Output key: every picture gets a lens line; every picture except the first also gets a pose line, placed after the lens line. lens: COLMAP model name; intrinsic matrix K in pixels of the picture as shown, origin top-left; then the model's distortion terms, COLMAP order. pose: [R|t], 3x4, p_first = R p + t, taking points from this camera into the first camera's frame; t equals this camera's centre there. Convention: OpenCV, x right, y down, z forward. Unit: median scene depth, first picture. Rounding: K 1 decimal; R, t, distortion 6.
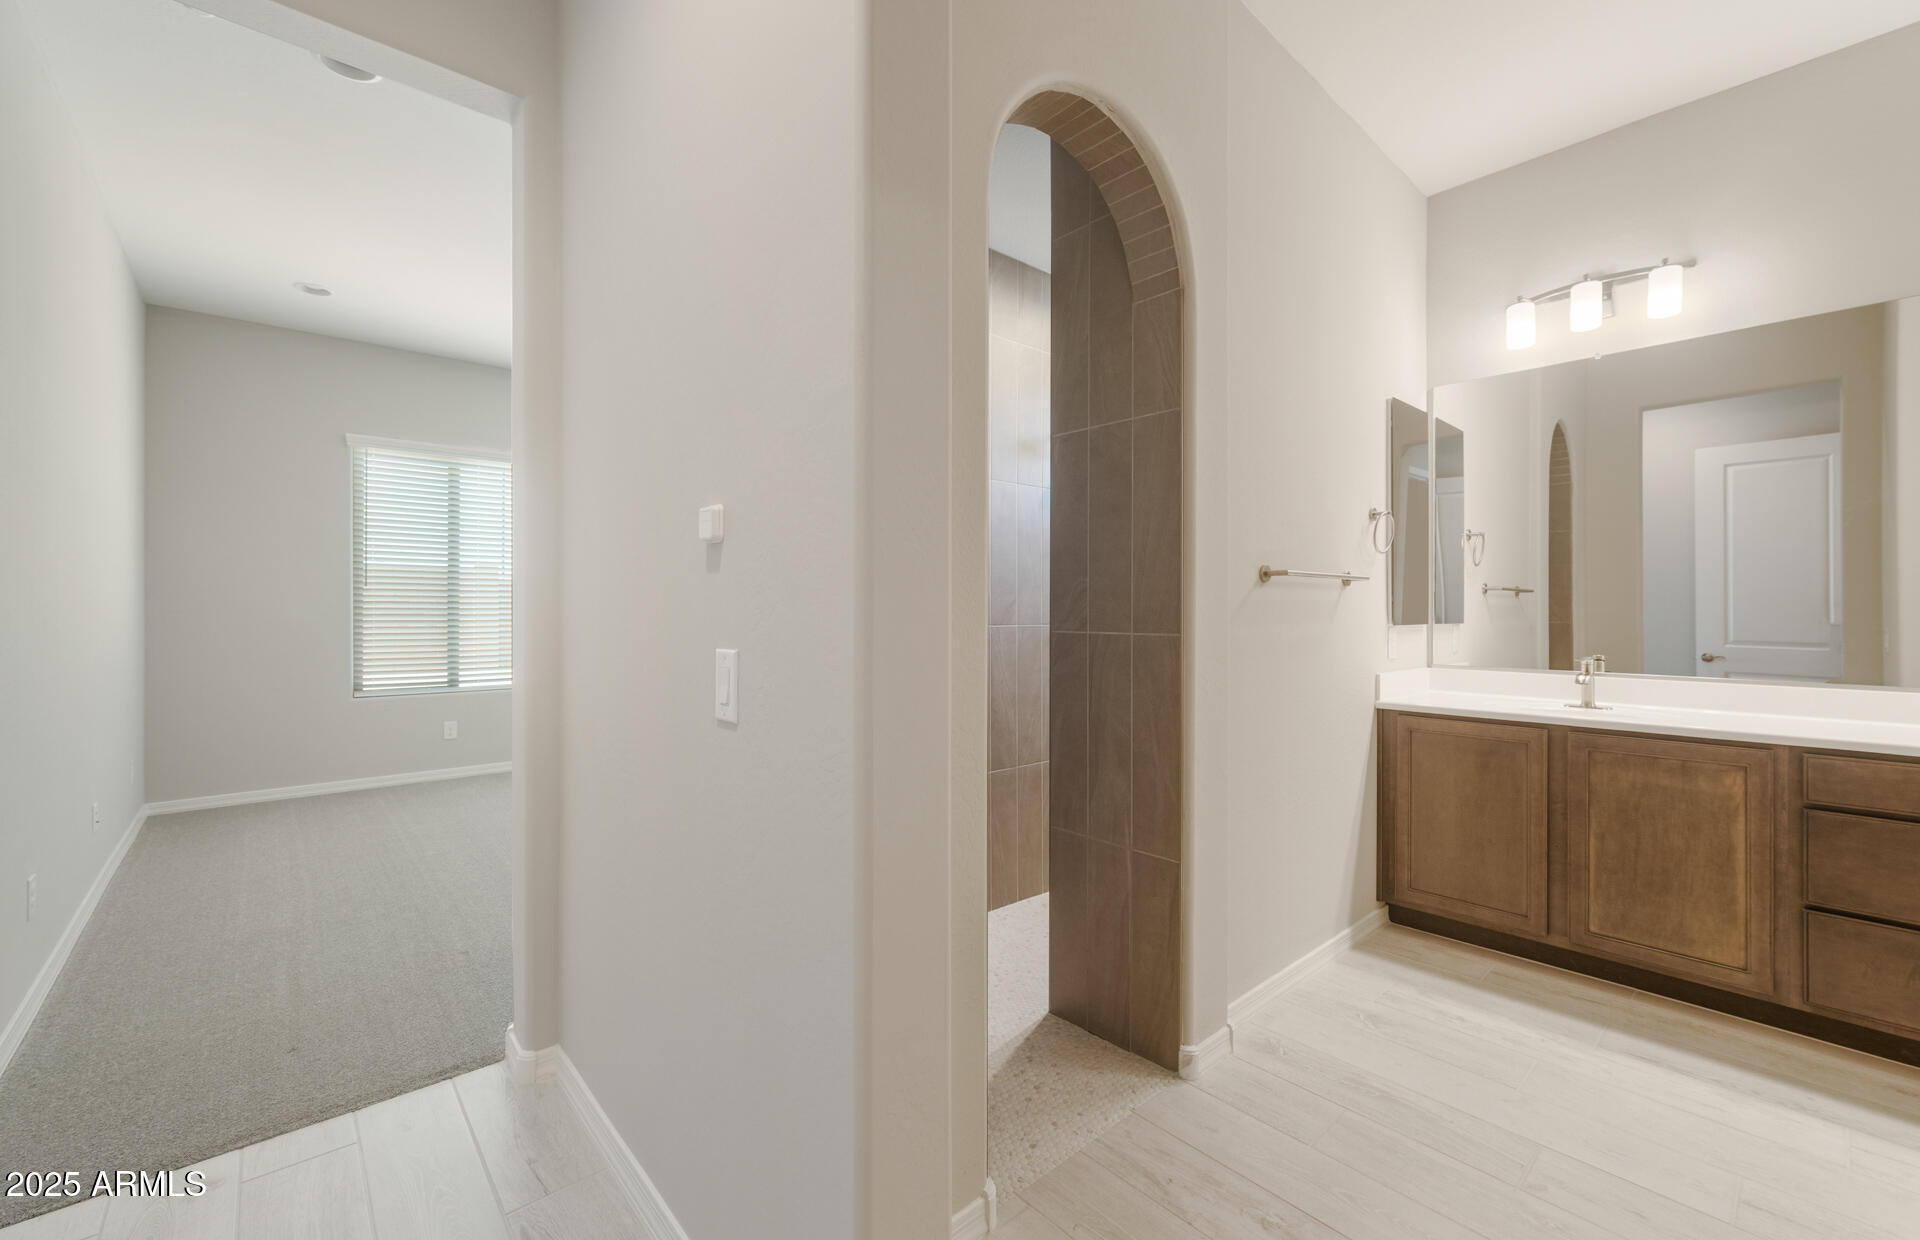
lens RADIAL K [[772.5, 0, 970.5], [0, 772.5, 606.8], [0, 0, 1]] dist [-0.002261, 0.000199]
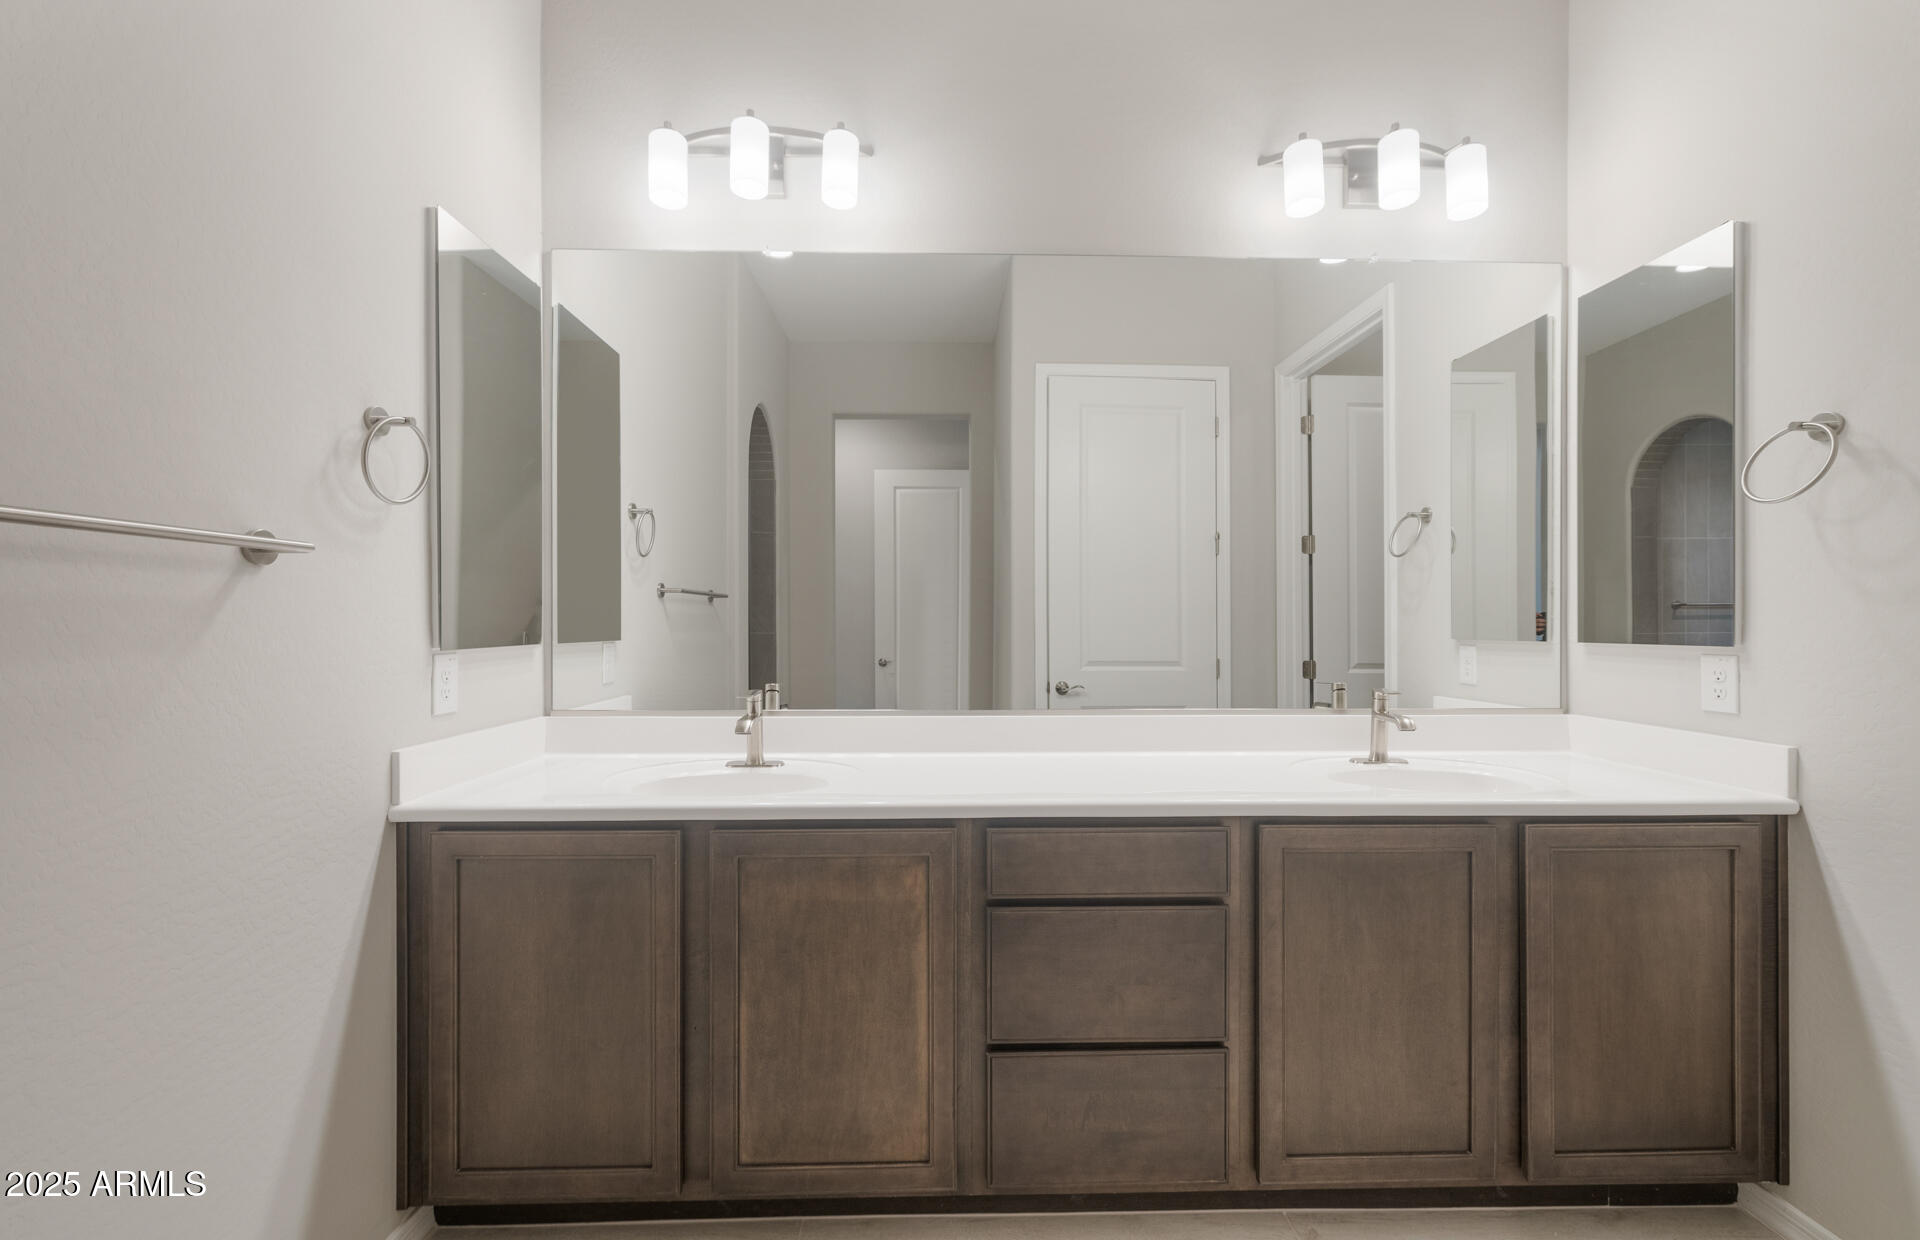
lens RADIAL K [[772.5, 0, 955.2], [0, 772.5, 616.9], [0, 0, 1]] dist [-0.002261, 0.000199]
pose [[0.654332, 0.000634, 0.756207, 0.452970], [-0.001210, 0.999999, 0.000208, 0.001232], [-0.756206, -0.001051, 0.654332, 0.478183]]
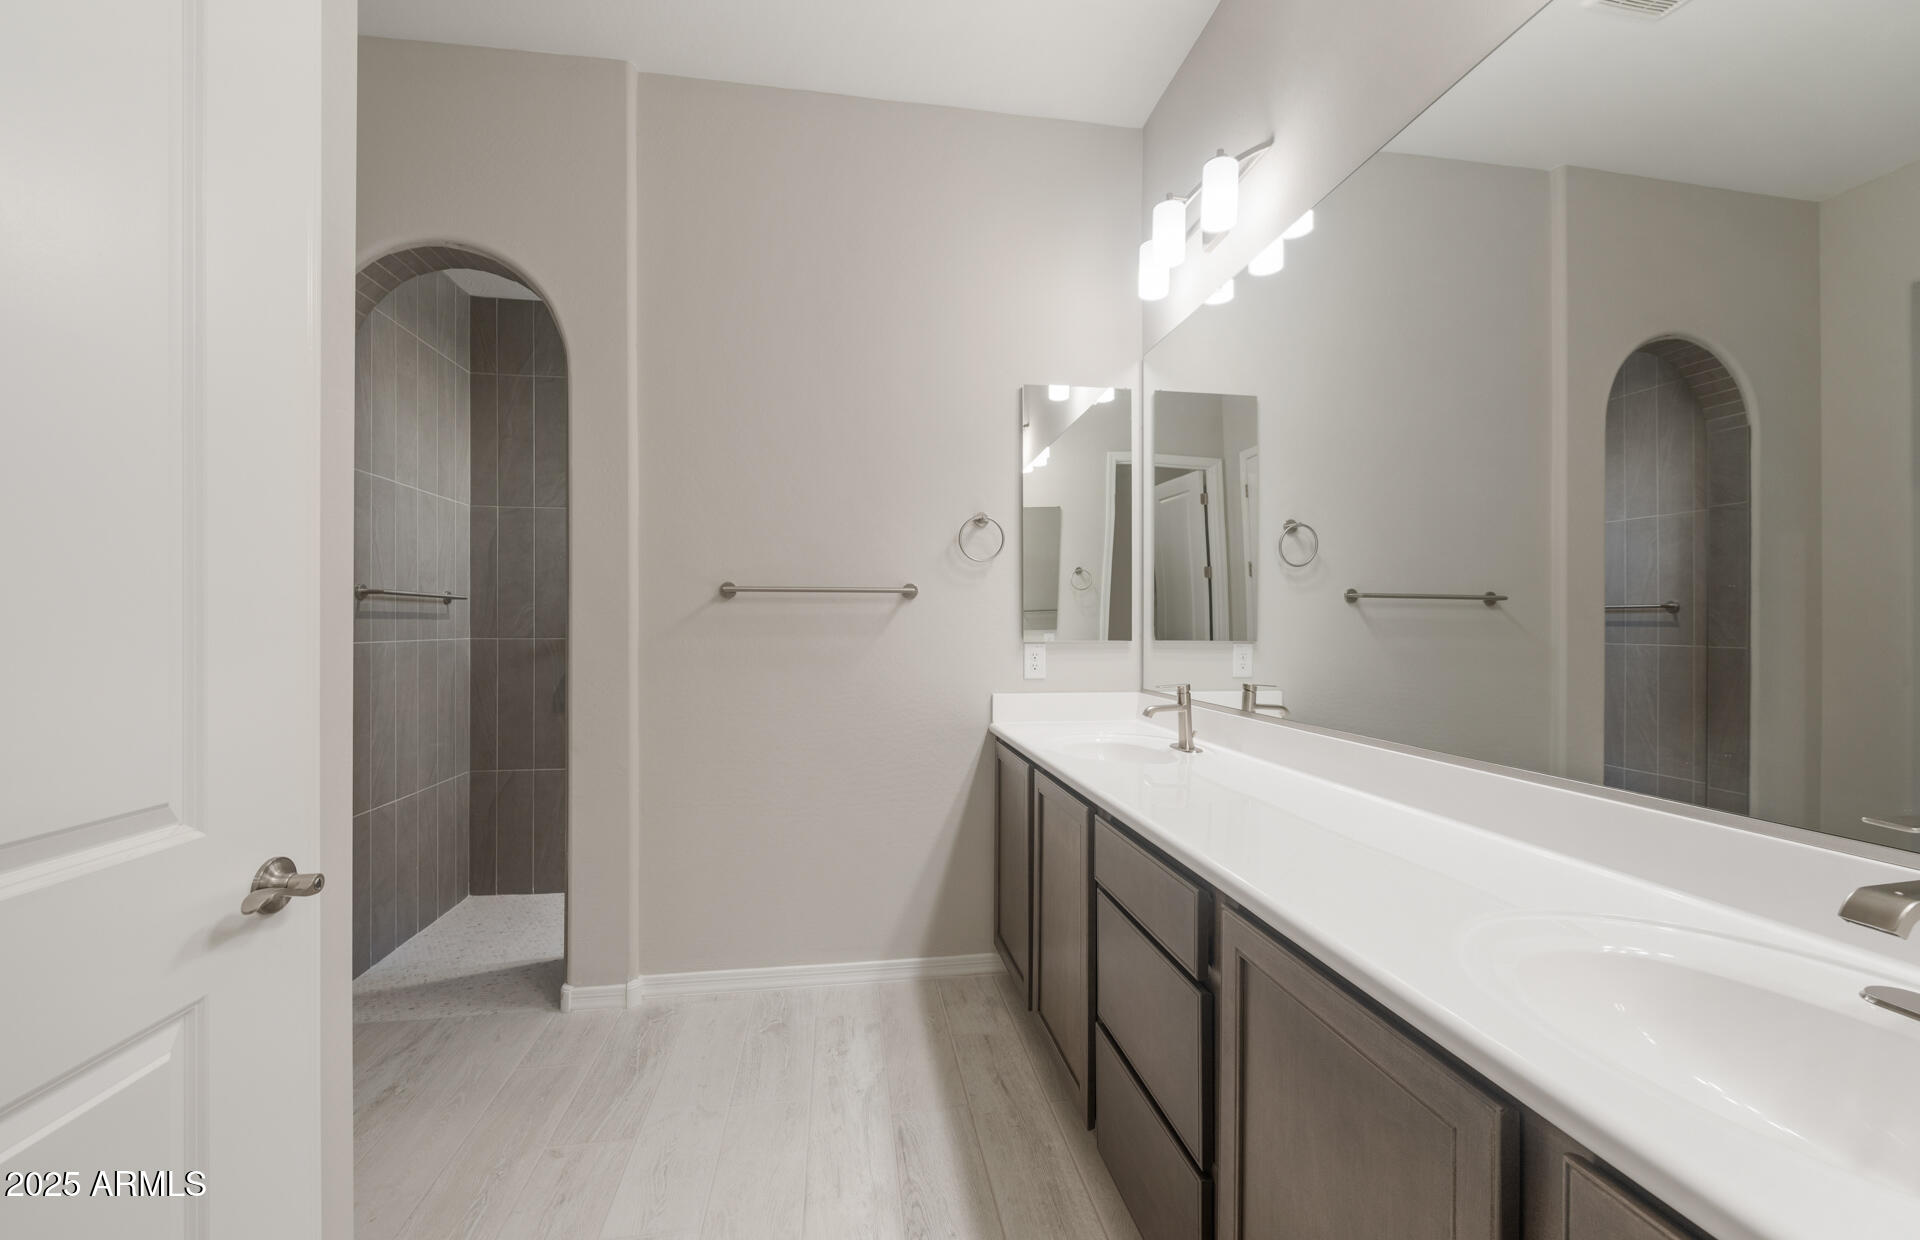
lens RADIAL K [[772.5, 0, 970.4], [0, 772.5, 626.0], [0, 0, 1]] dist [-0.002261, 0.000199]
pose [[0.844897, -0.000471, -0.534929, 1.151939], [0.000698, 1.000000, 0.000222, 0.007039], [0.534929, -0.000561, 0.844897, 0.252000]]
